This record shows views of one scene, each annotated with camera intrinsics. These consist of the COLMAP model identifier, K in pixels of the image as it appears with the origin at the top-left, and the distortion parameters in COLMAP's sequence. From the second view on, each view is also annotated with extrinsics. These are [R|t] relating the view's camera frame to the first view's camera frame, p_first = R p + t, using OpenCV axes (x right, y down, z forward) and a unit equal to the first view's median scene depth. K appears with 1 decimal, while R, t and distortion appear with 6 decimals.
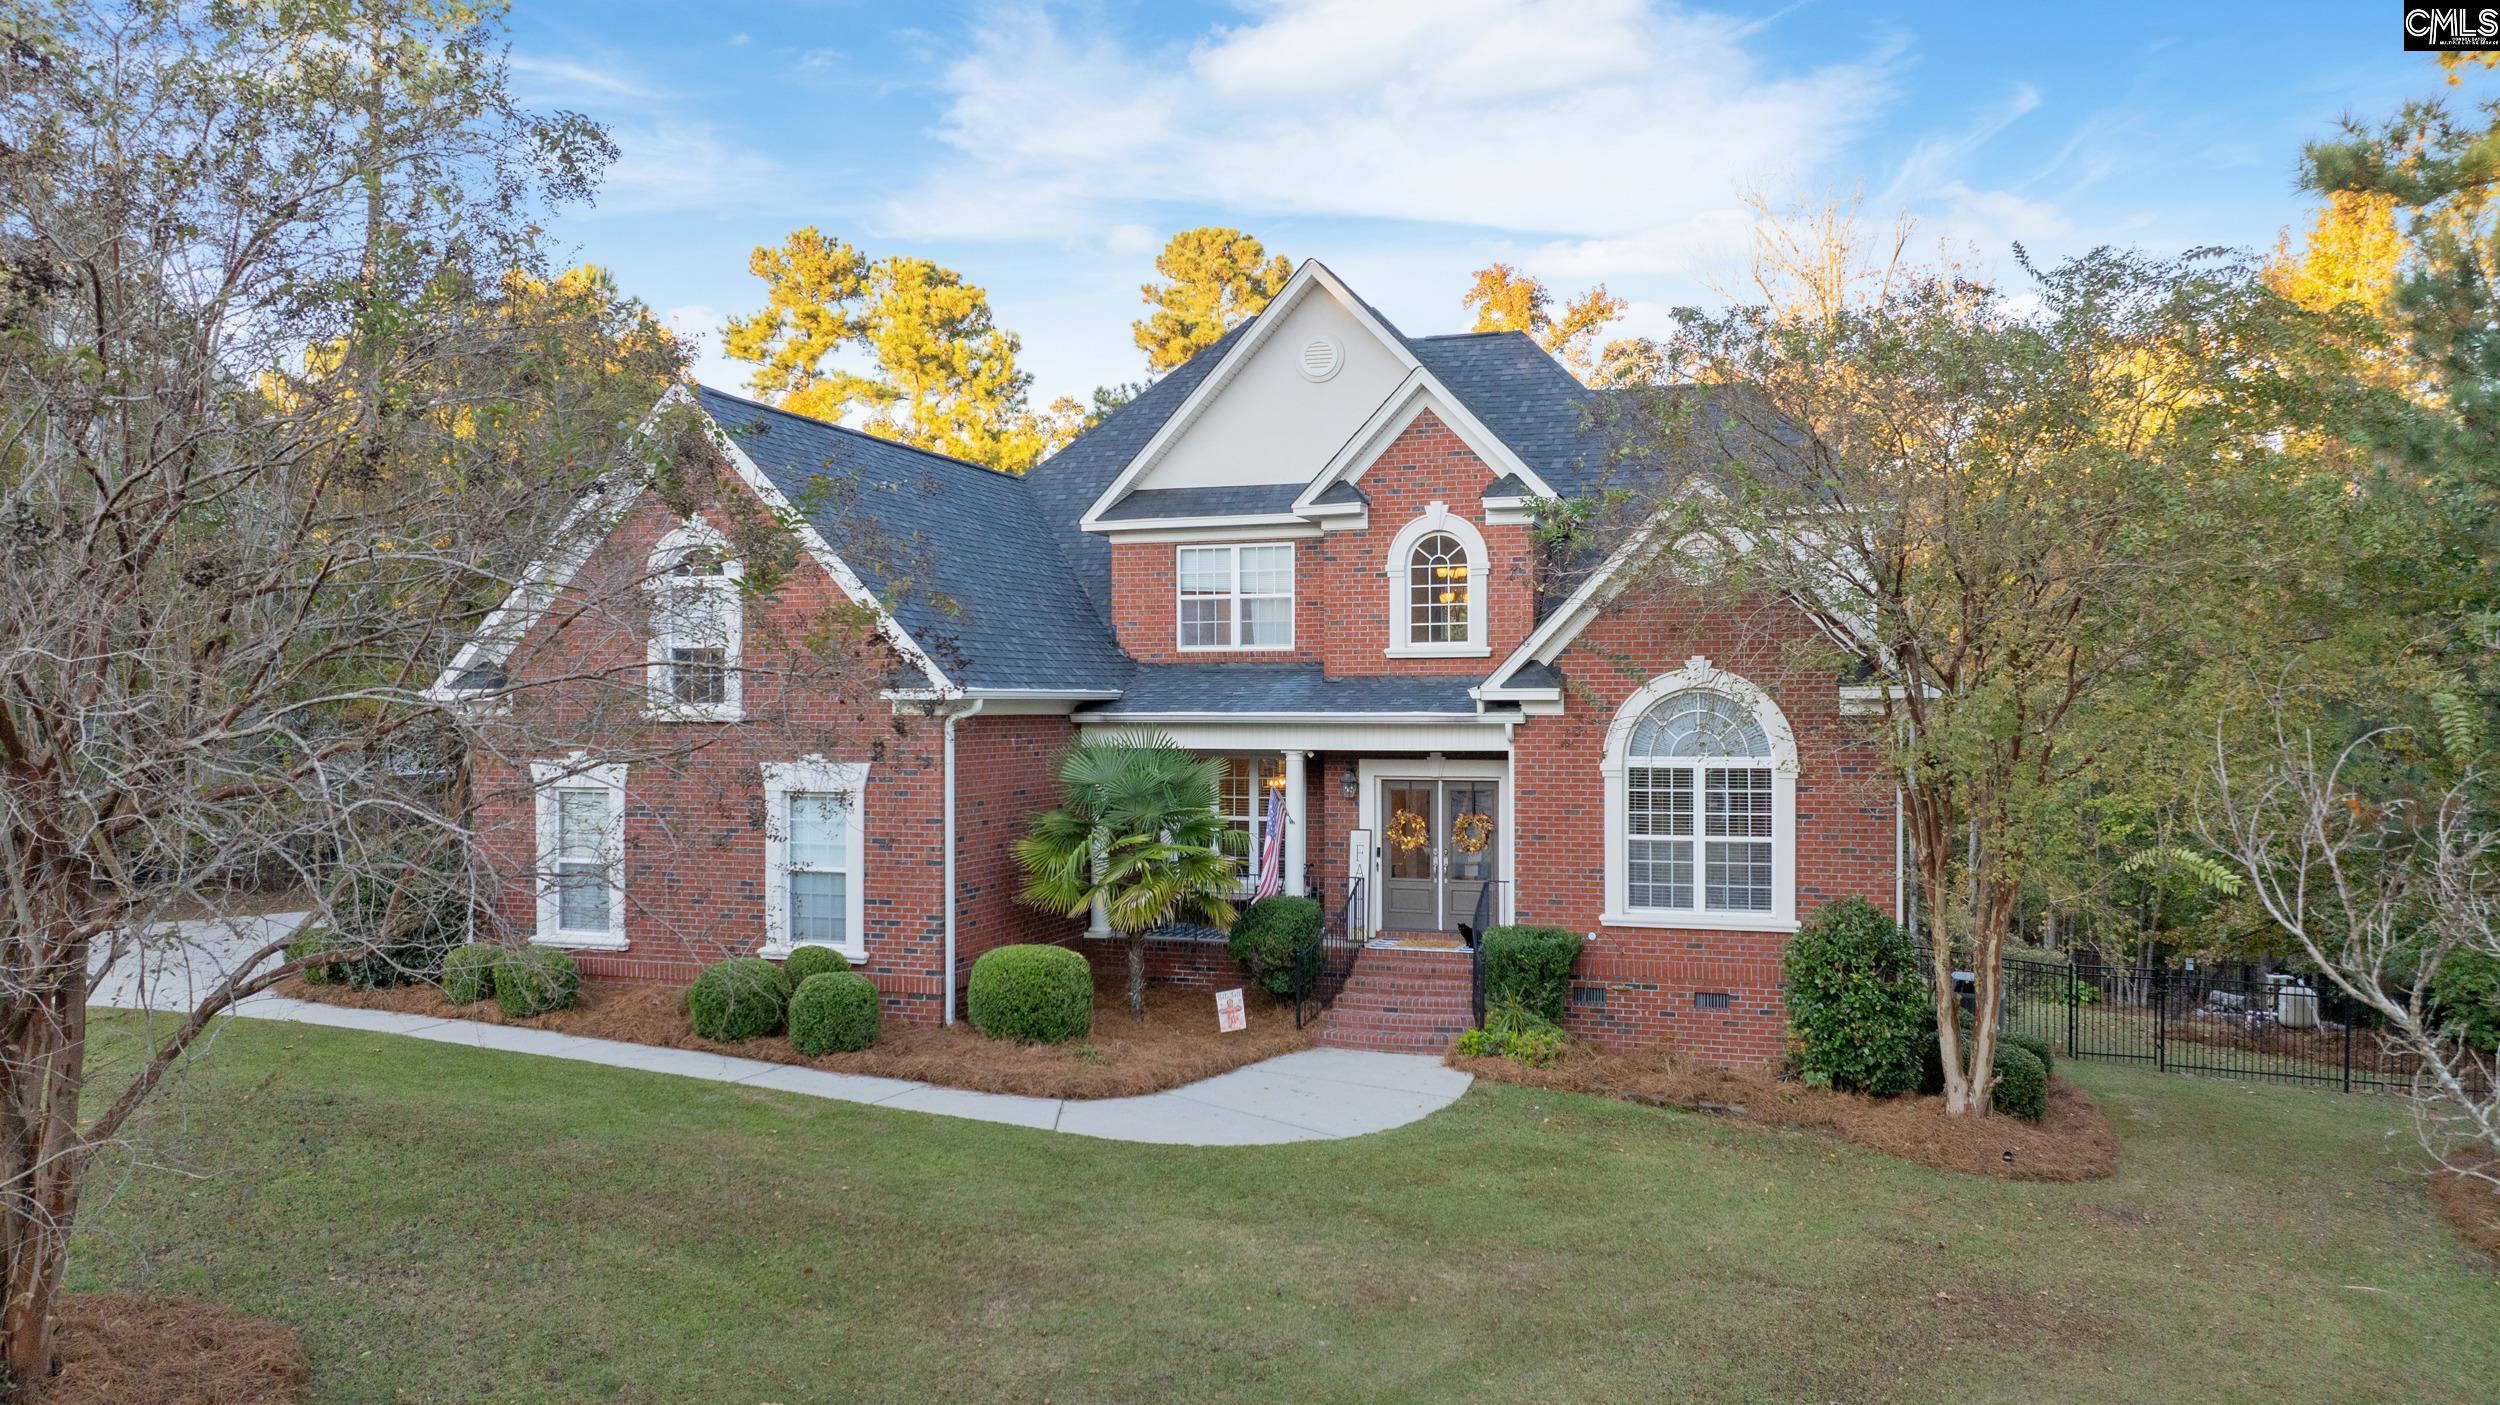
lens RADIAL K [[1785.0, 0, 1250.0], [0, 1785.0, 702.5], [0, 0, 1]] dist [-0.034094, 0.048685]
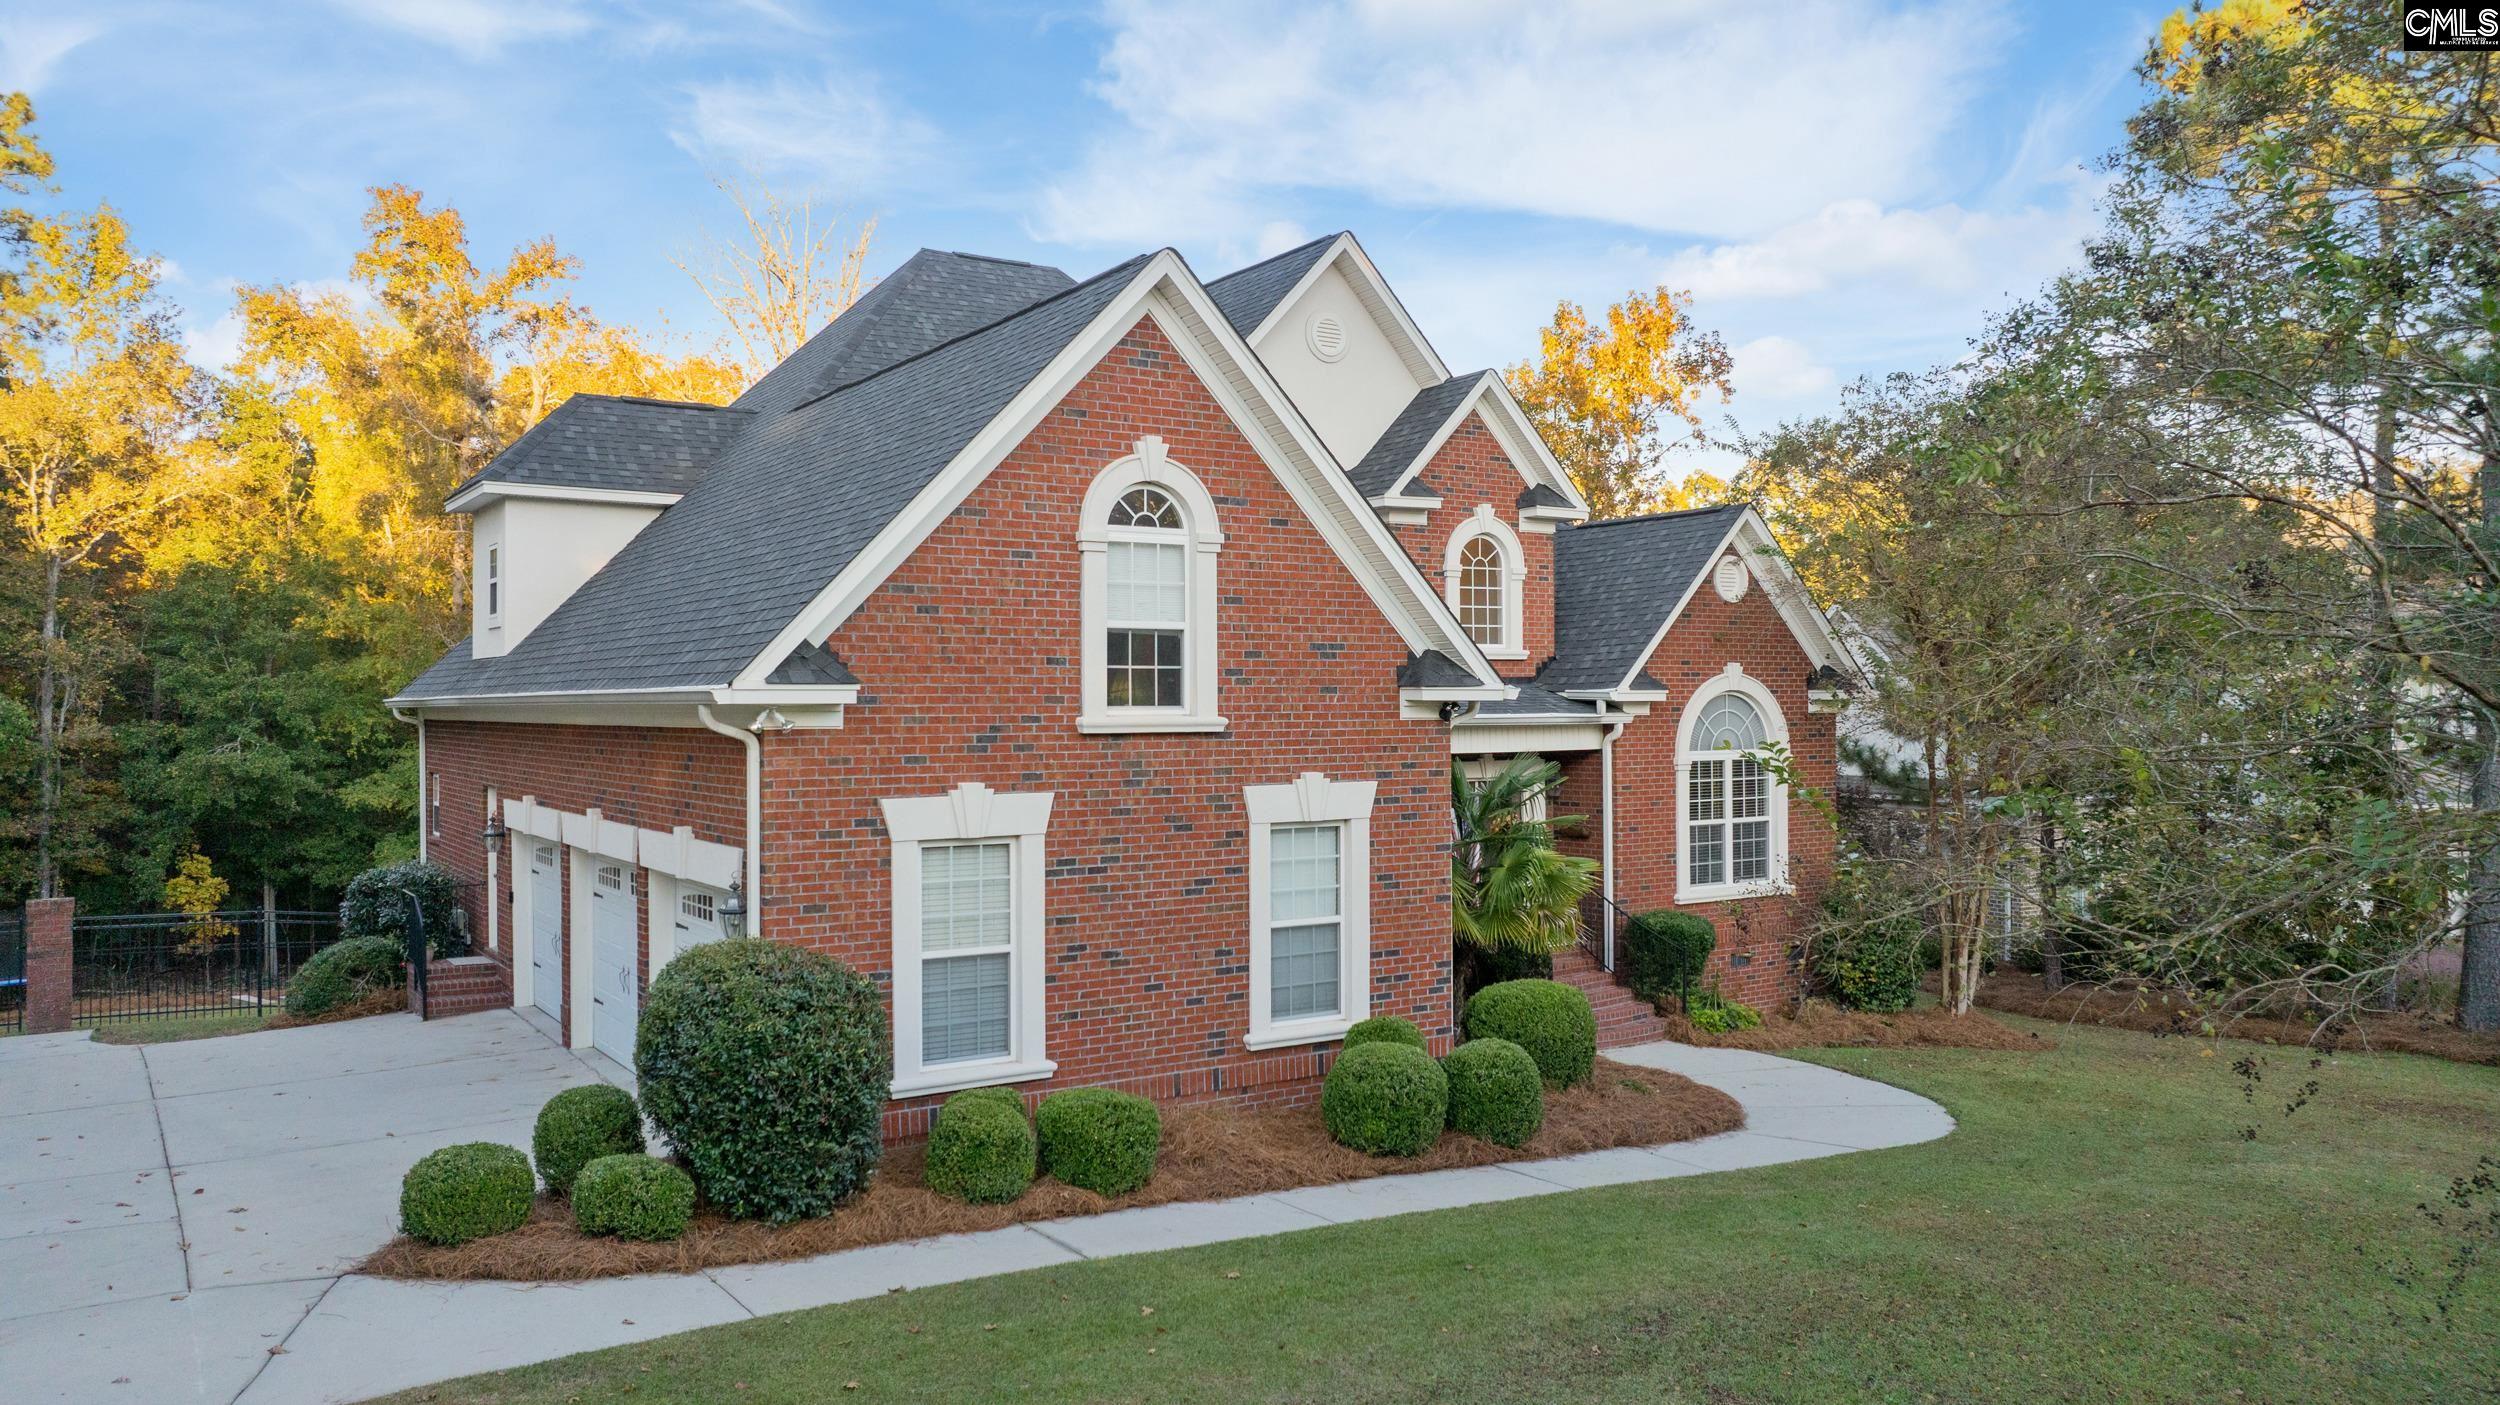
lens RADIAL K [[1785.0, 0, 1250.0], [0, 1785.0, 702.5], [0, 0, 1]] dist [-0.034094, 0.048685]
pose [[0.586092, -0.000445, 0.810244, -0.859463], [0.006851, 0.999967, -0.004407, 0.002480], [-0.810216, 0.008134, 0.586075, 0.569883]]
